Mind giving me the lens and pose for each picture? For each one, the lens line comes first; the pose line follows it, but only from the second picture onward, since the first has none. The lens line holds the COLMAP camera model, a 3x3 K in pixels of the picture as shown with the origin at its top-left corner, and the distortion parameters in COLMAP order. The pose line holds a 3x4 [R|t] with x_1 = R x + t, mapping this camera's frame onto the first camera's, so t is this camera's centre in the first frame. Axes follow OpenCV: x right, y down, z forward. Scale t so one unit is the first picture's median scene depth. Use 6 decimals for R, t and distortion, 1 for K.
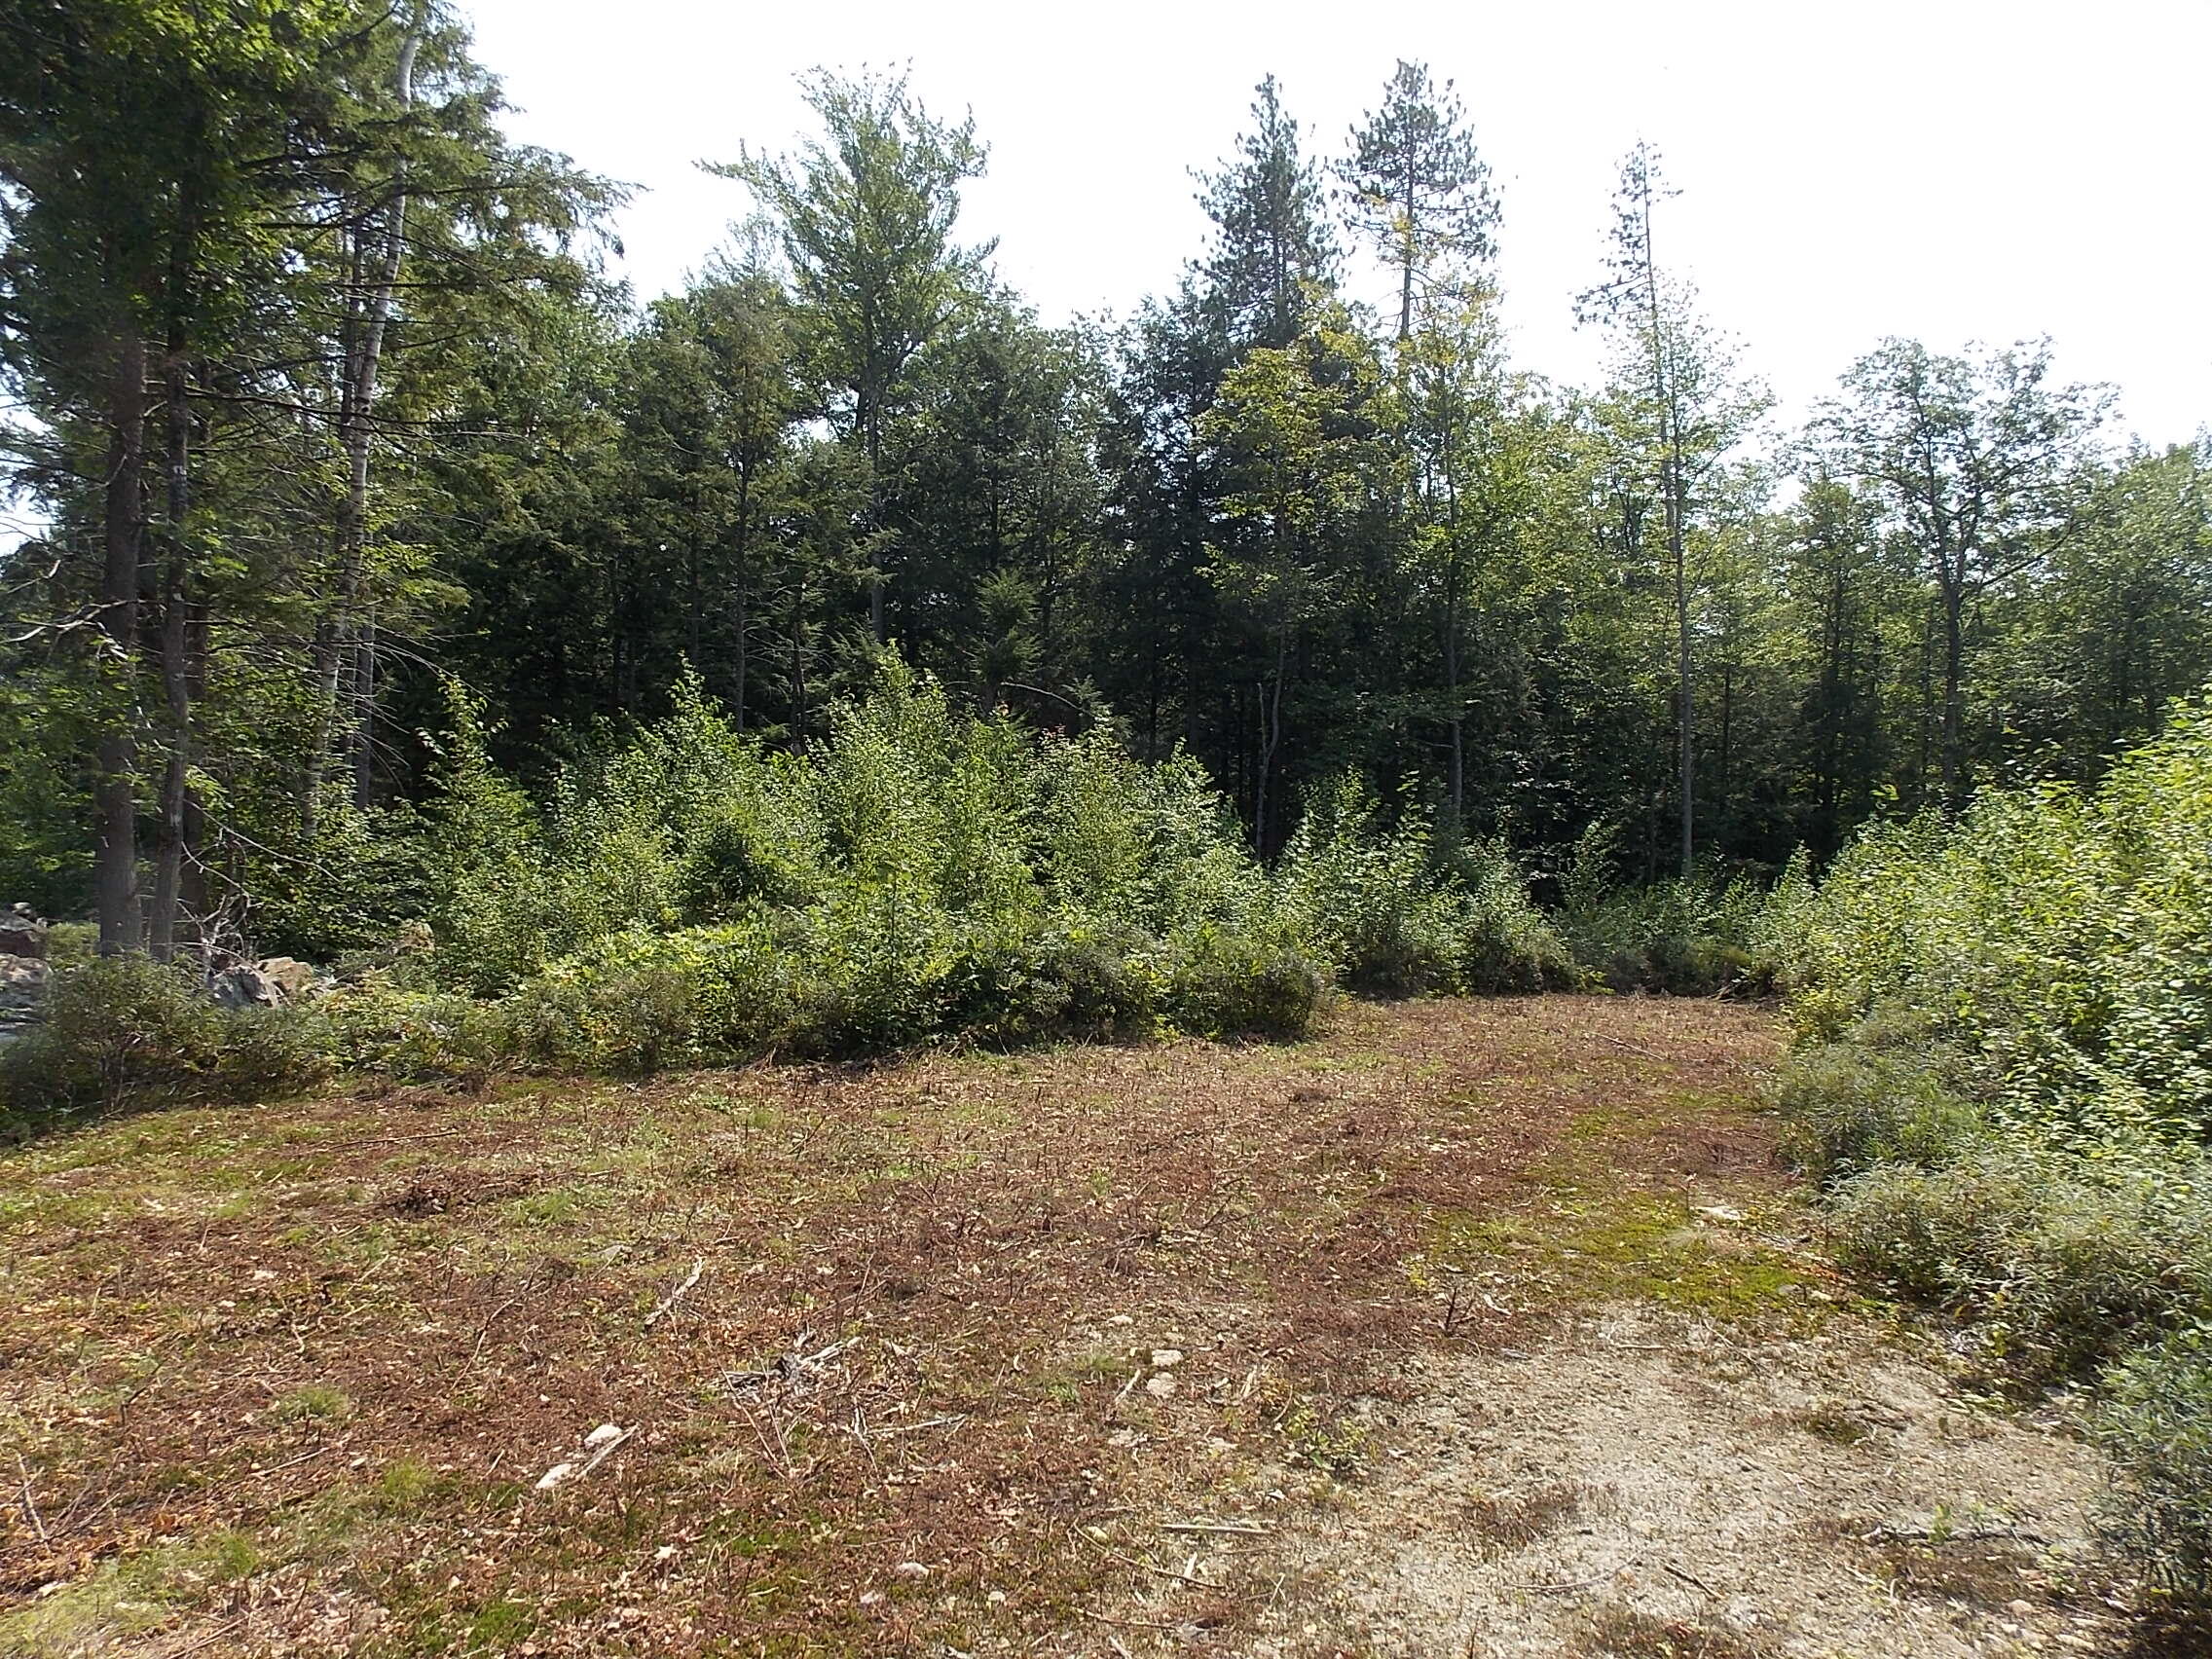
lens RADIAL K [[1461.0, 0, 1106.0], [0, 1461.0, 829.5], [0, 0, 1]] dist [-0.003217, 0.003665]
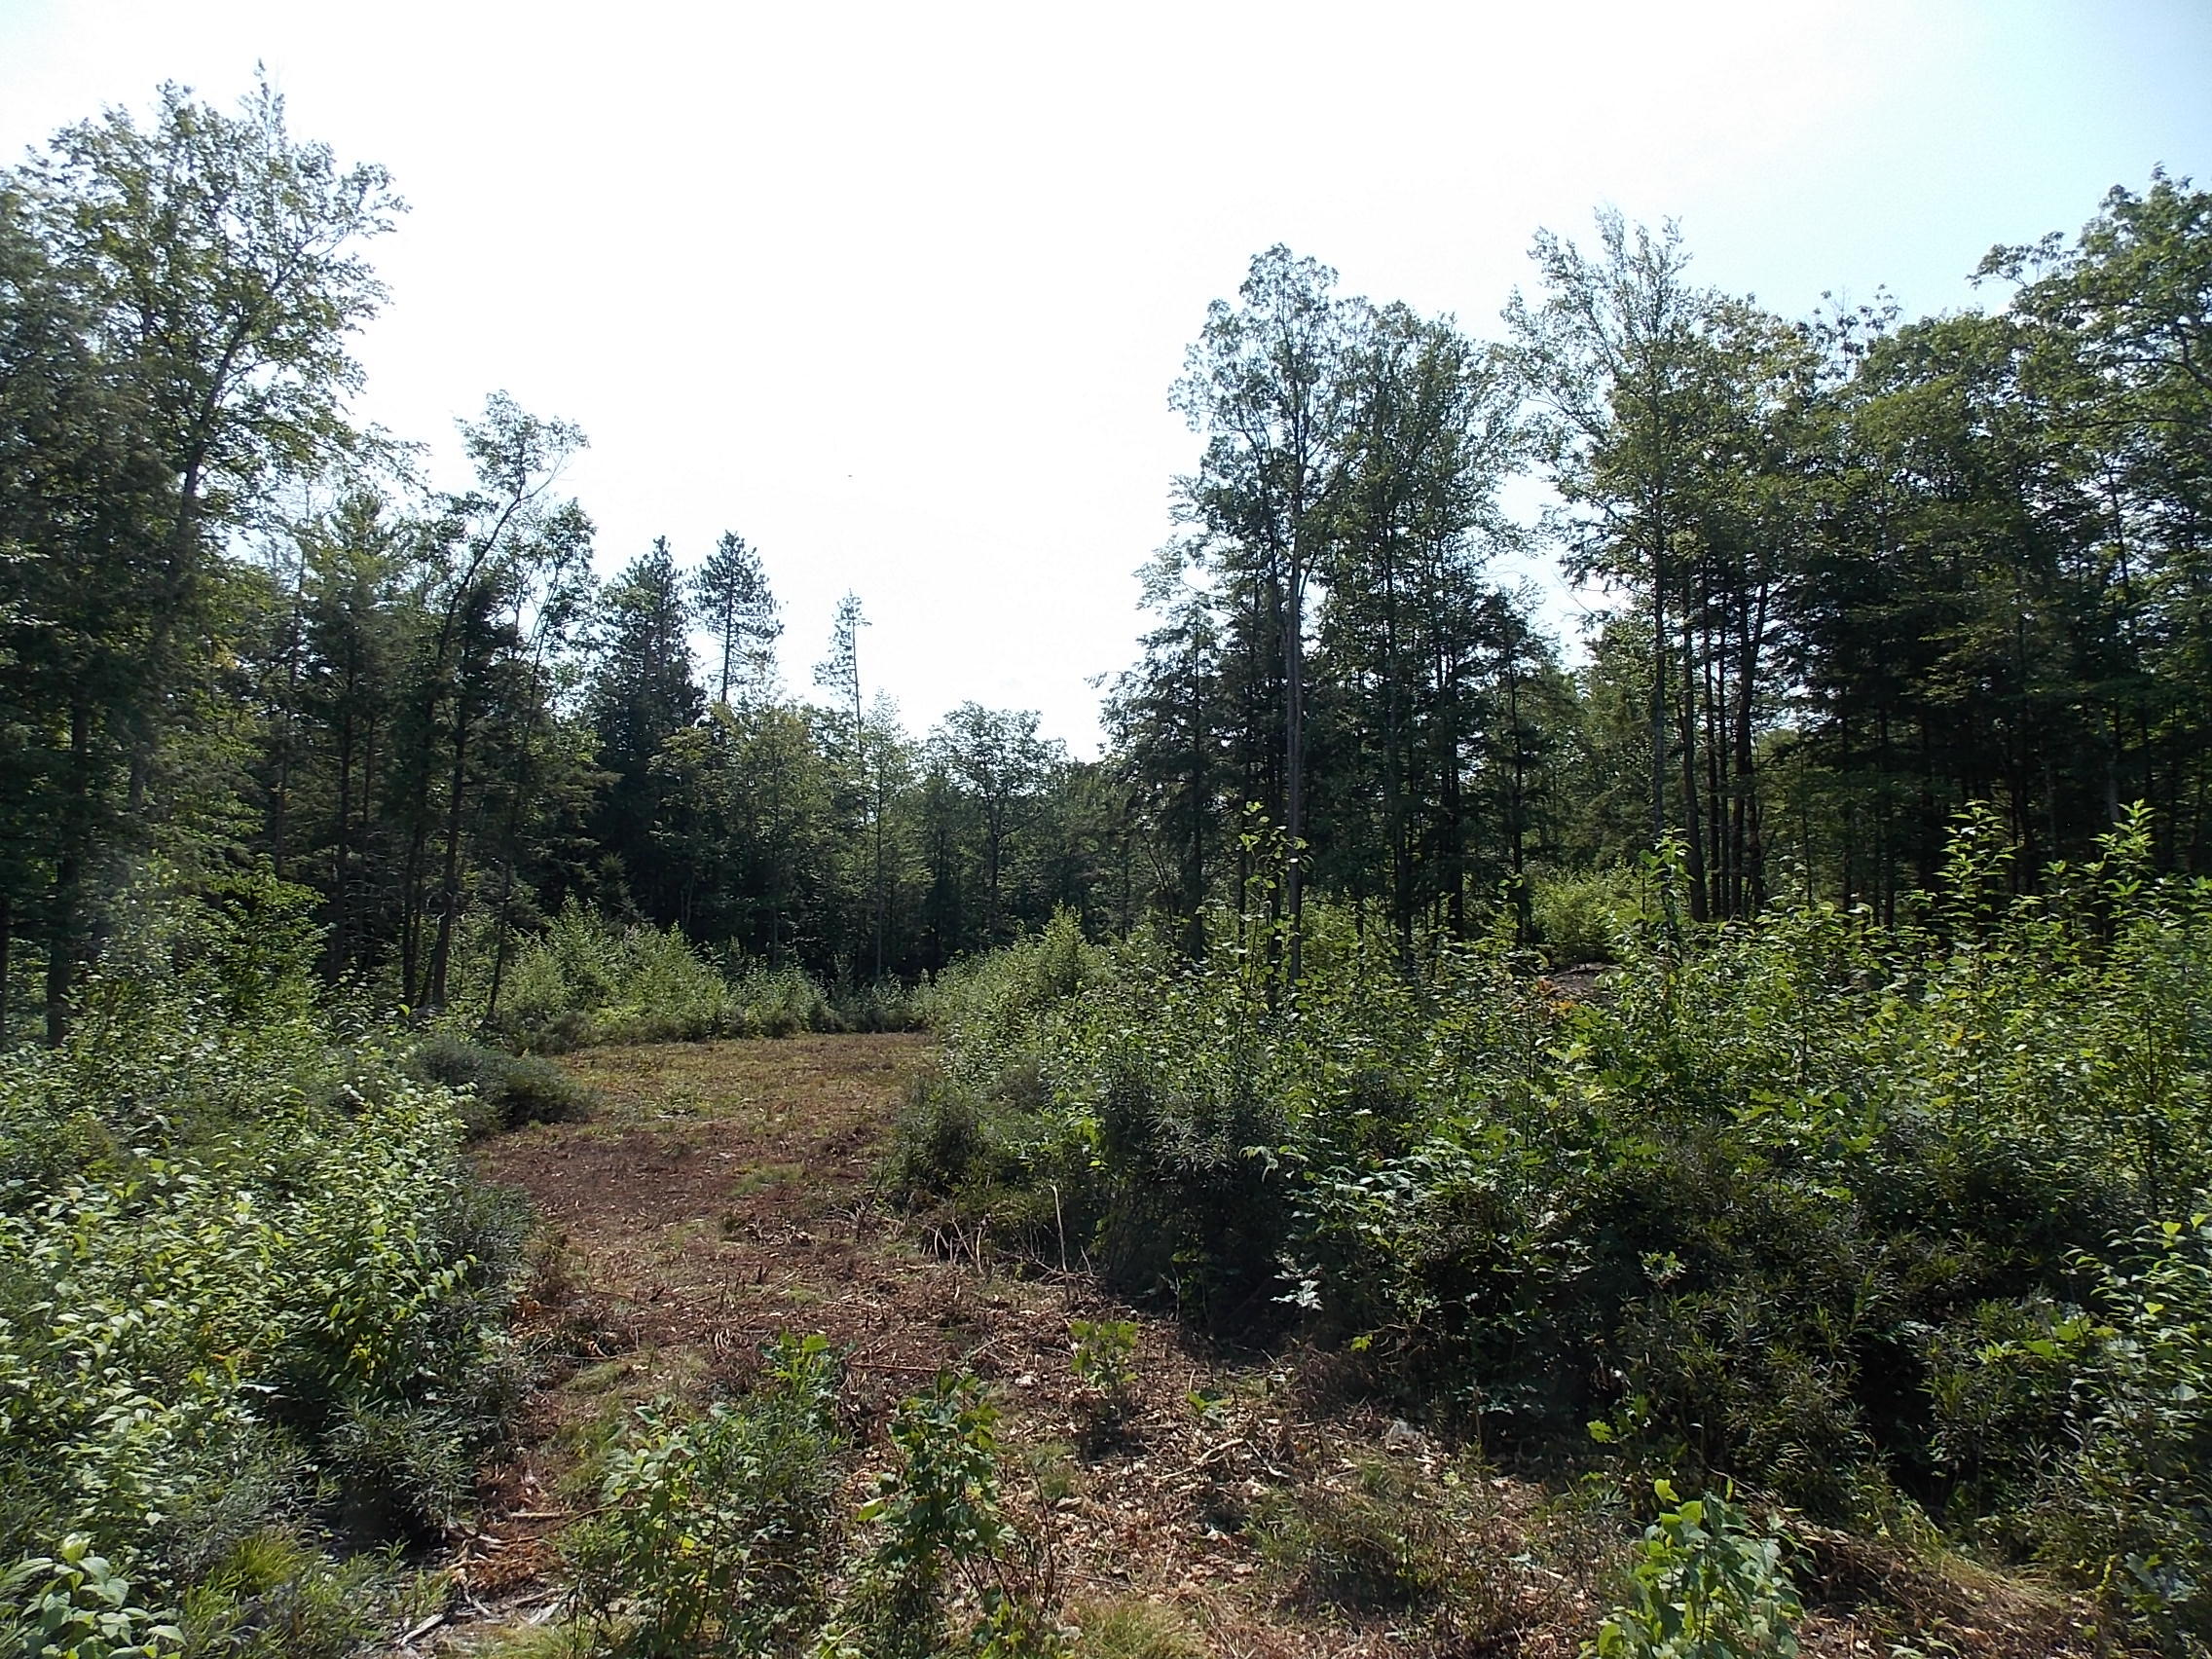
lens RADIAL K [[1461.0, 0, 1106.0], [0, 1461.0, 829.5], [0, 0, 1]] dist [-0.003217, 0.003665]
pose [[0.835264, 0.041115, 0.548310, -0.380231], [0.001553, 0.997020, -0.077126, -0.021002], [-0.549847, 0.065272, 0.832711, -0.731725]]
